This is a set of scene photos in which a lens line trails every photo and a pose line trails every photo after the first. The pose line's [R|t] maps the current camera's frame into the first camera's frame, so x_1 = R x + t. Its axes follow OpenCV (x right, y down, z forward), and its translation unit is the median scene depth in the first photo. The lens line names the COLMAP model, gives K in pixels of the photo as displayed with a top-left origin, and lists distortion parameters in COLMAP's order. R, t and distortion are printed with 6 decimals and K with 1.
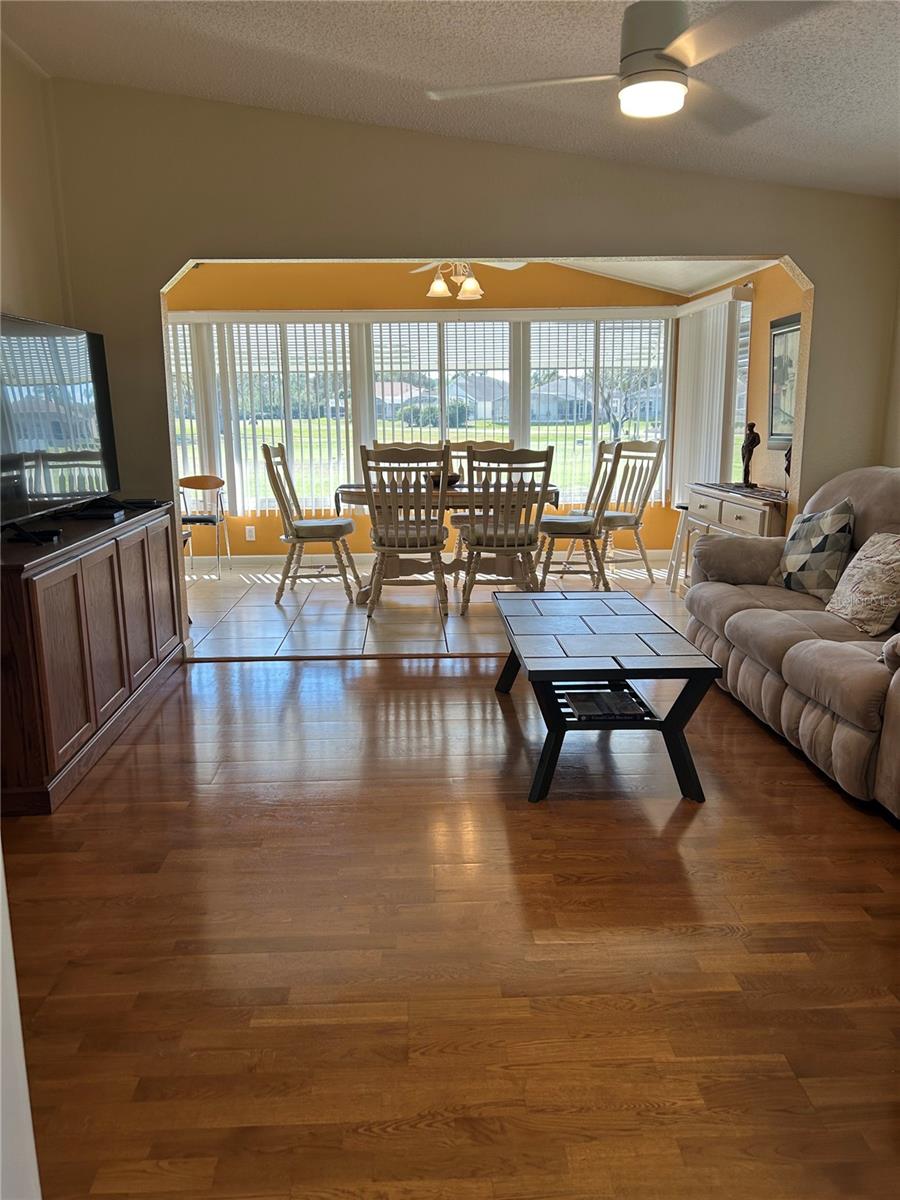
lens RADIAL K [[907.3, 0, 451.9], [0, 907.3, 590.5], [0, 0, 1]] dist [0.074421, -0.110462]
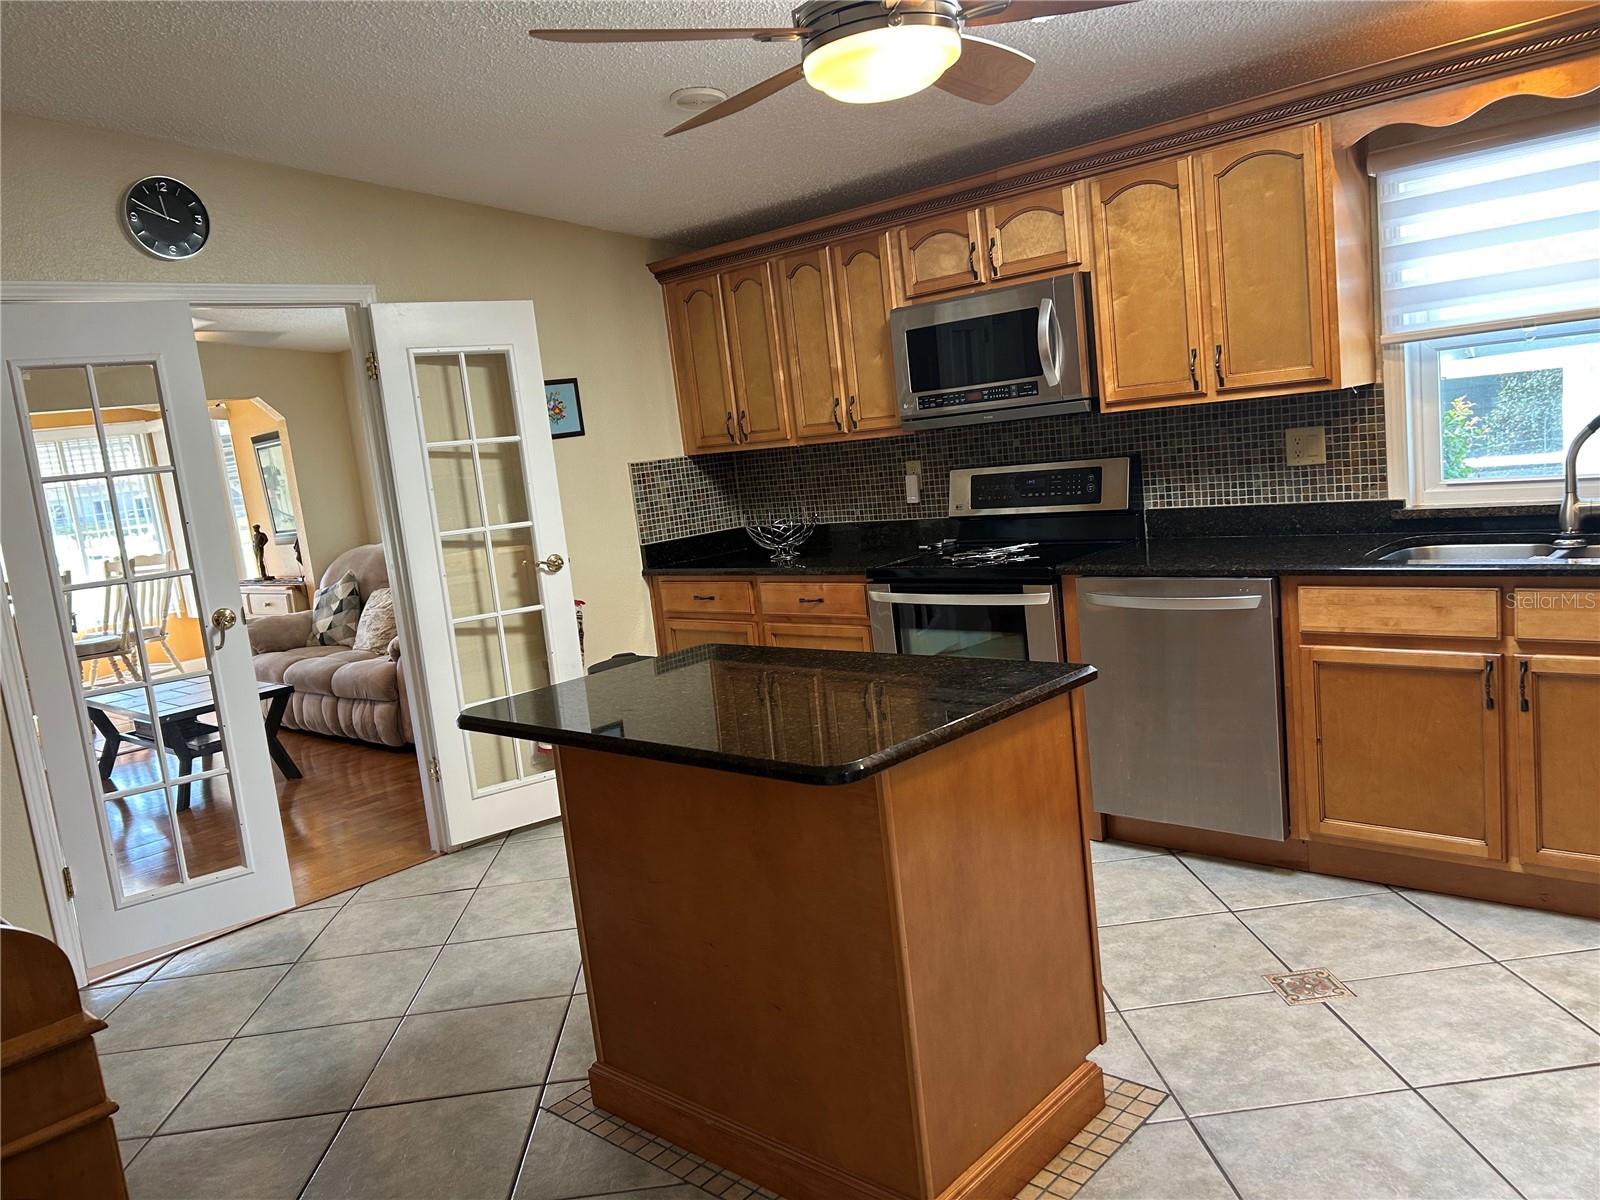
lens RADIAL K [[1209.7, 0, 797.6], [0, 1209.7, 607.9], [0, 0, 1]] dist [0.074421, -0.110462]
pose [[0.722673, -0.179809, 0.667392, -0.289101], [0.244556, 0.969629, -0.003576, 0.115079], [-0.646480, 0.165799, 0.744698, -0.726541]]
